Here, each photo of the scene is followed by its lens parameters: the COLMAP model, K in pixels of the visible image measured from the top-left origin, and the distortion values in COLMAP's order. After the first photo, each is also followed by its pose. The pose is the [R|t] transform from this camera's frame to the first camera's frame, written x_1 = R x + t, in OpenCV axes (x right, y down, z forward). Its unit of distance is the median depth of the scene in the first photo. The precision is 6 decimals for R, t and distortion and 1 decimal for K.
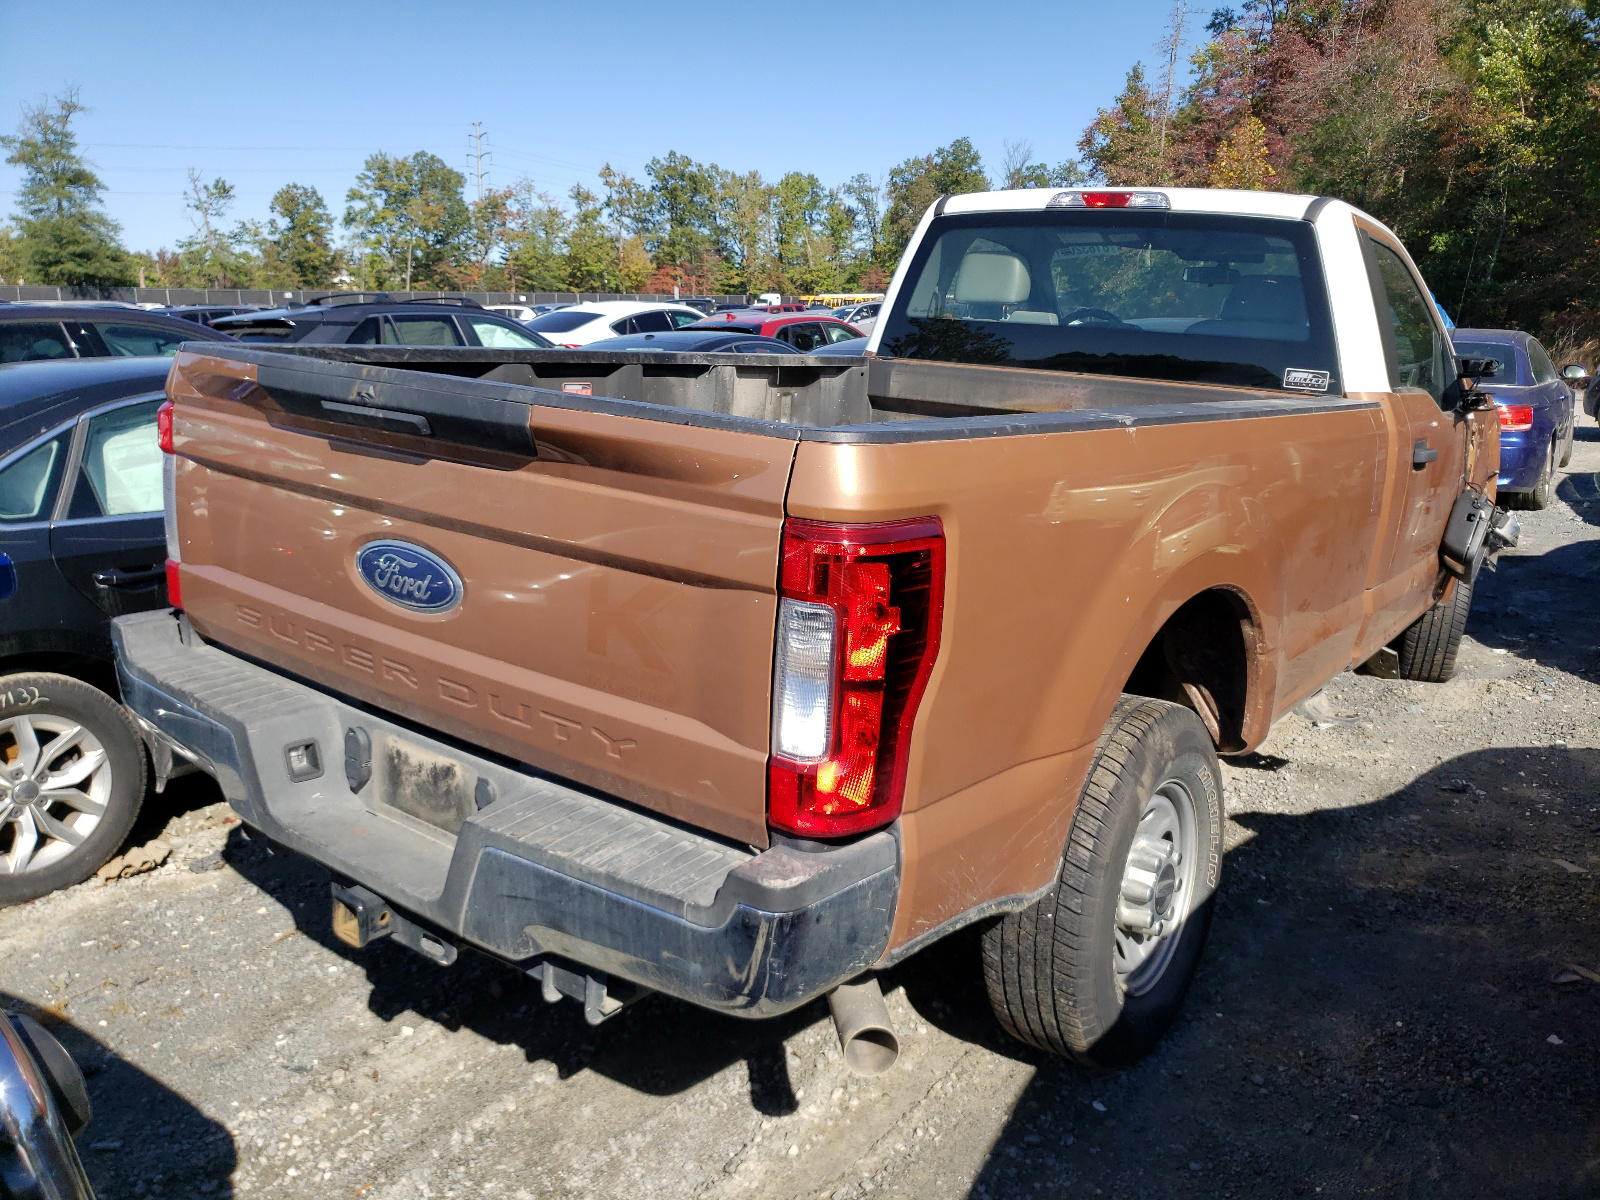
lens RADIAL K [[1288.5, 0, 765.1], [0, 1288.5, 600.5], [0, 0, 1]] dist [0.007178, 0.002222]
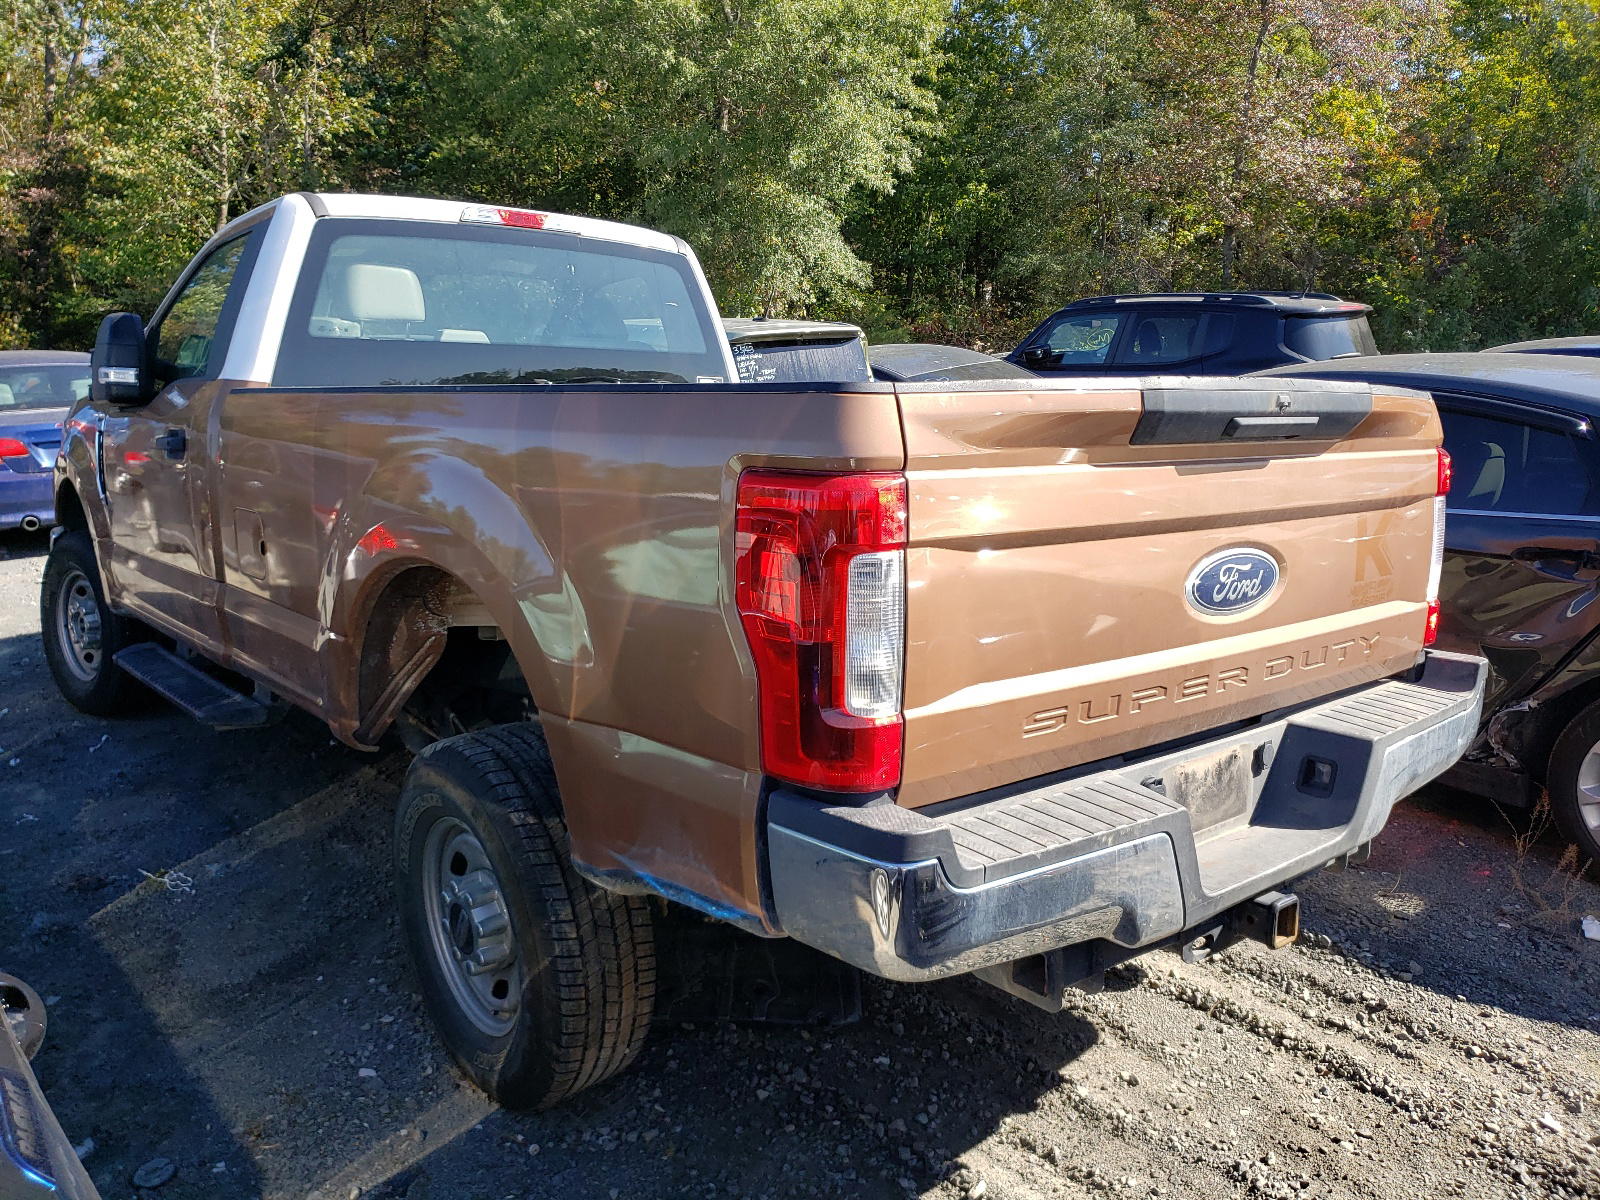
lens RADIAL K [[1288.5, 0, 765.1], [0, 1288.5, 600.5], [0, 0, 1]] dist [0.007178, 0.002222]
pose [[0.186928, -0.206876, 0.960344, -1.327196], [0.223404, 0.960913, 0.163514, -0.253866], [-0.956634, 0.183979, 0.225838, 1.124374]]
